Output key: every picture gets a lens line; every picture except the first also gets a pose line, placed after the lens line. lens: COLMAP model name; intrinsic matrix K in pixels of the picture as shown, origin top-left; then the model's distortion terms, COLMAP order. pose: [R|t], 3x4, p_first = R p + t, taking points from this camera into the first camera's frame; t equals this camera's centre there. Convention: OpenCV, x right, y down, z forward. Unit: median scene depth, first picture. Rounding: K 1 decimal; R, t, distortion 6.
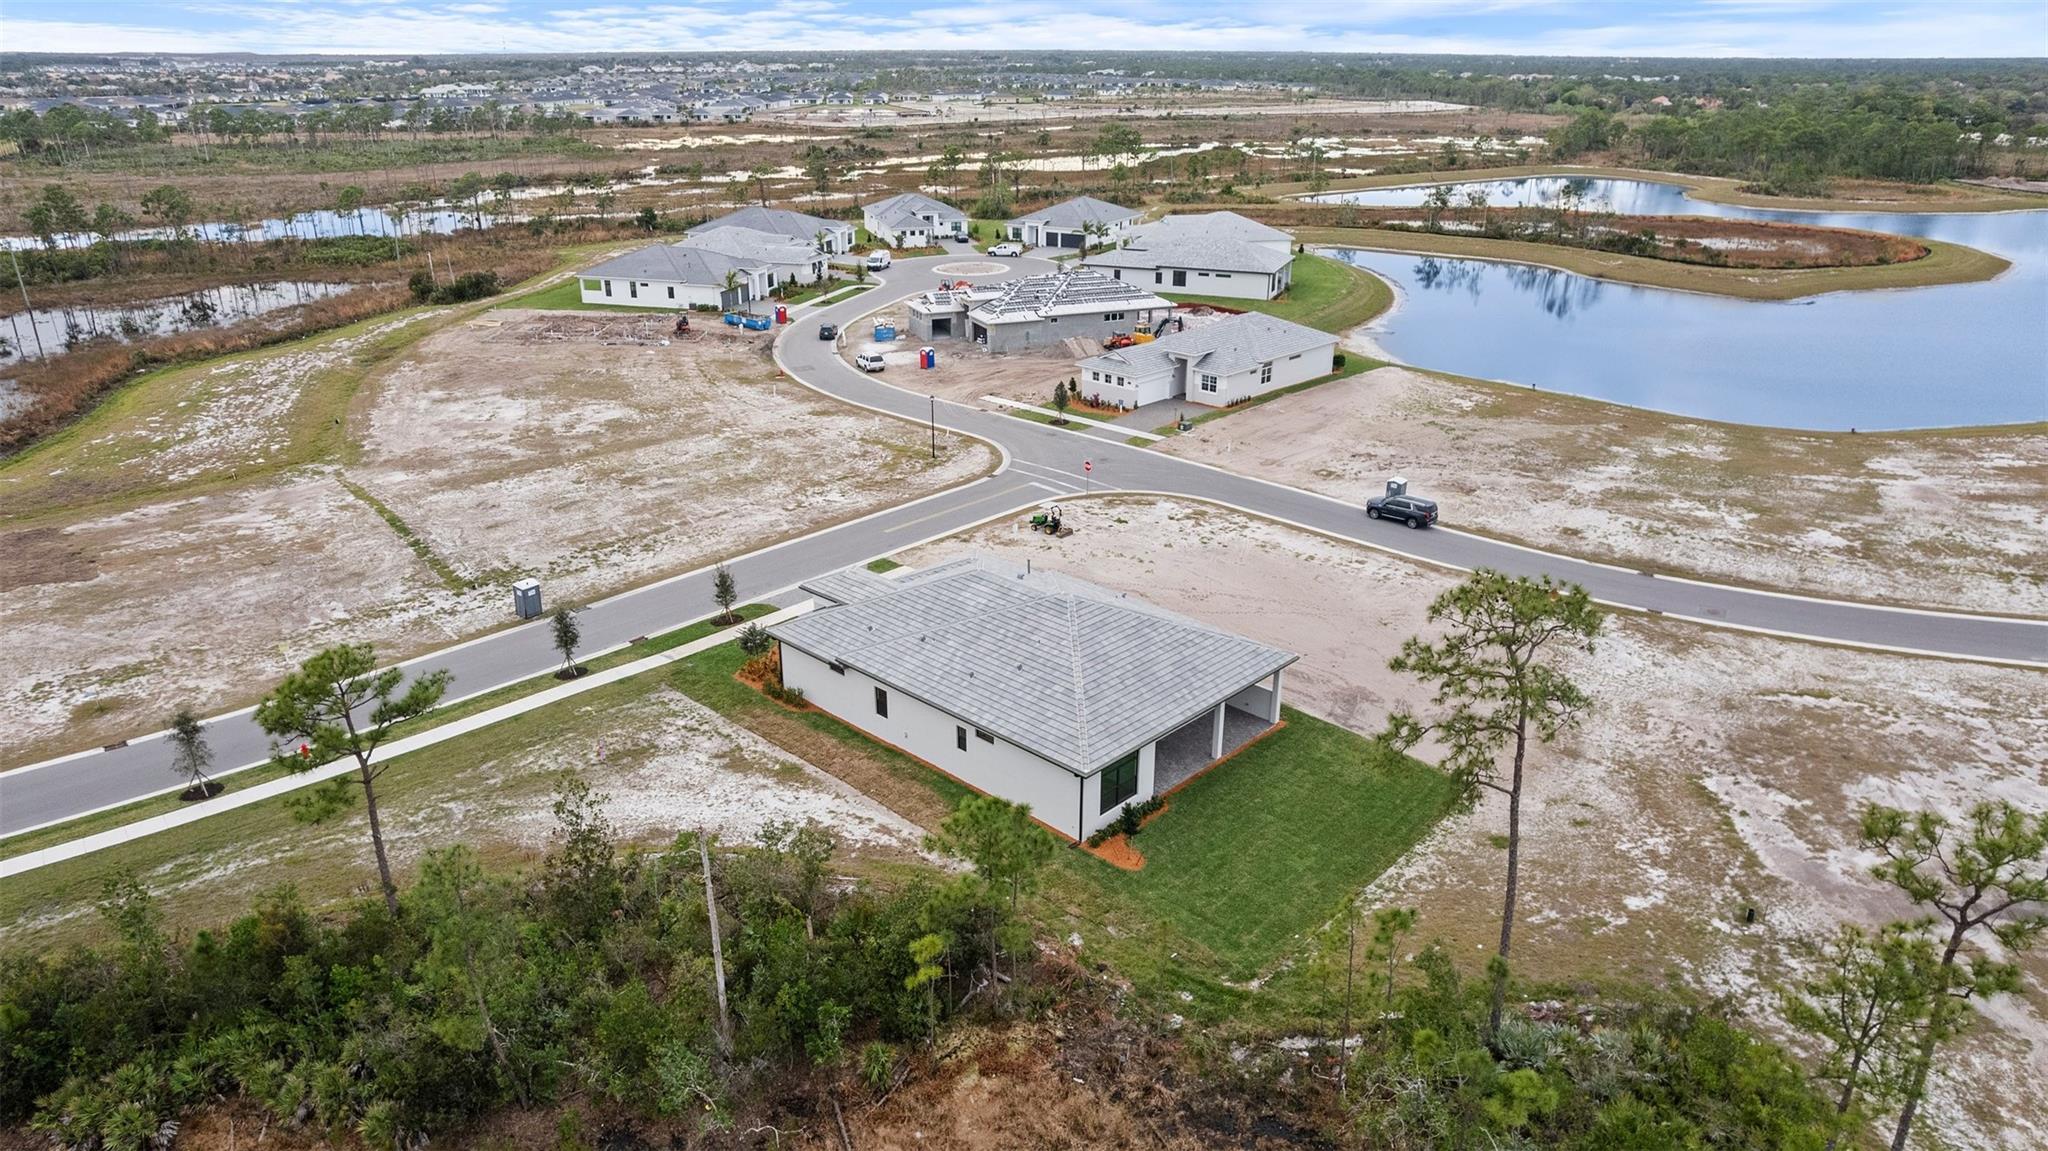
lens RADIAL K [[1339.8, 0, 1024.0], [0, 1339.8, 575.5], [0, 0, 1]] dist [-0.076879, 0.060828]
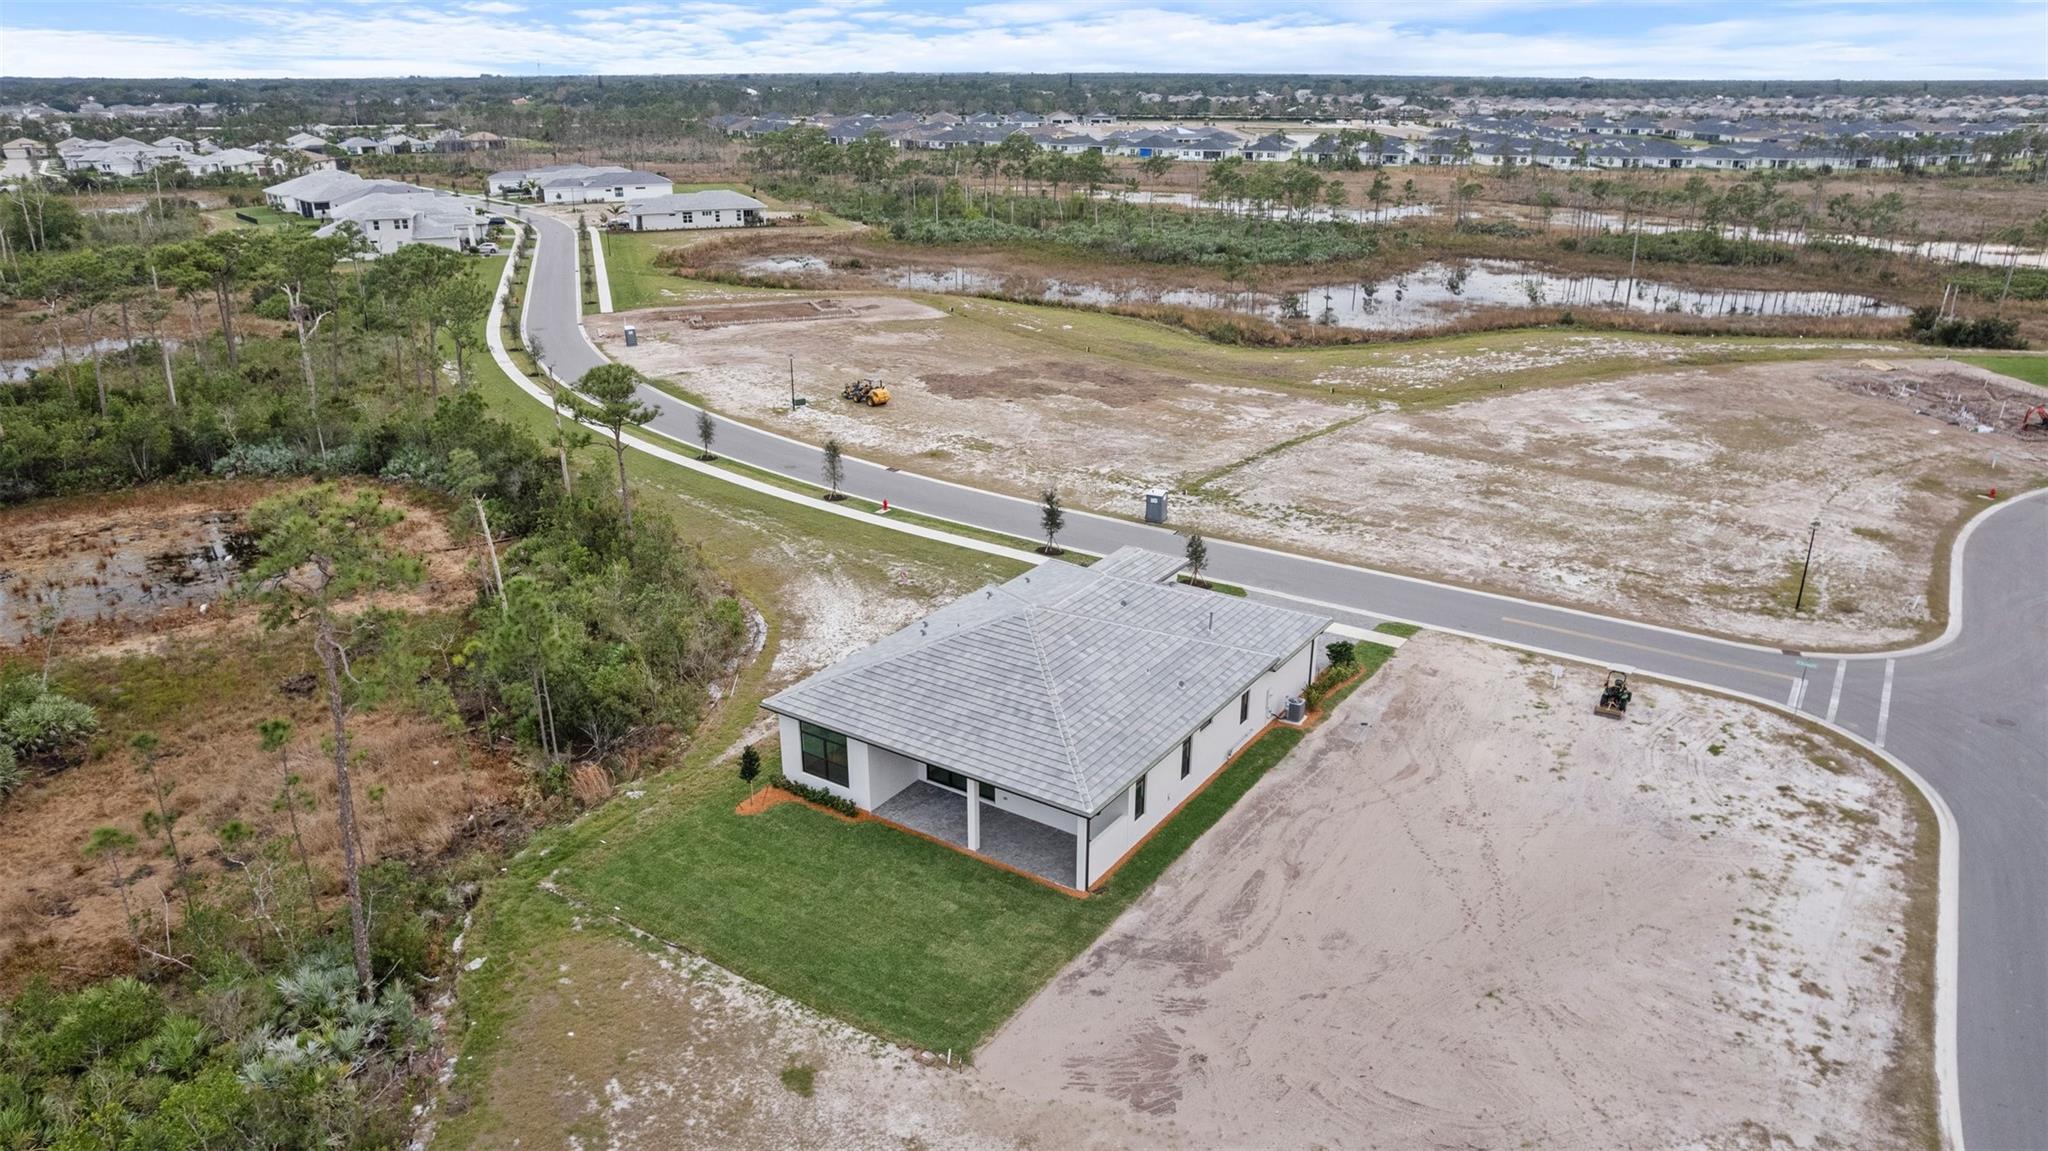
lens RADIAL K [[1339.8, 0, 1024.0], [0, 1339.8, 575.5], [0, 0, 1]] dist [-0.076879, 0.060828]
pose [[0.166686, 0.347513, -0.922741, 0.448112], [-0.363213, 0.891667, 0.270199, -0.129879], [0.916675, 0.290112, 0.274850, 0.399574]]
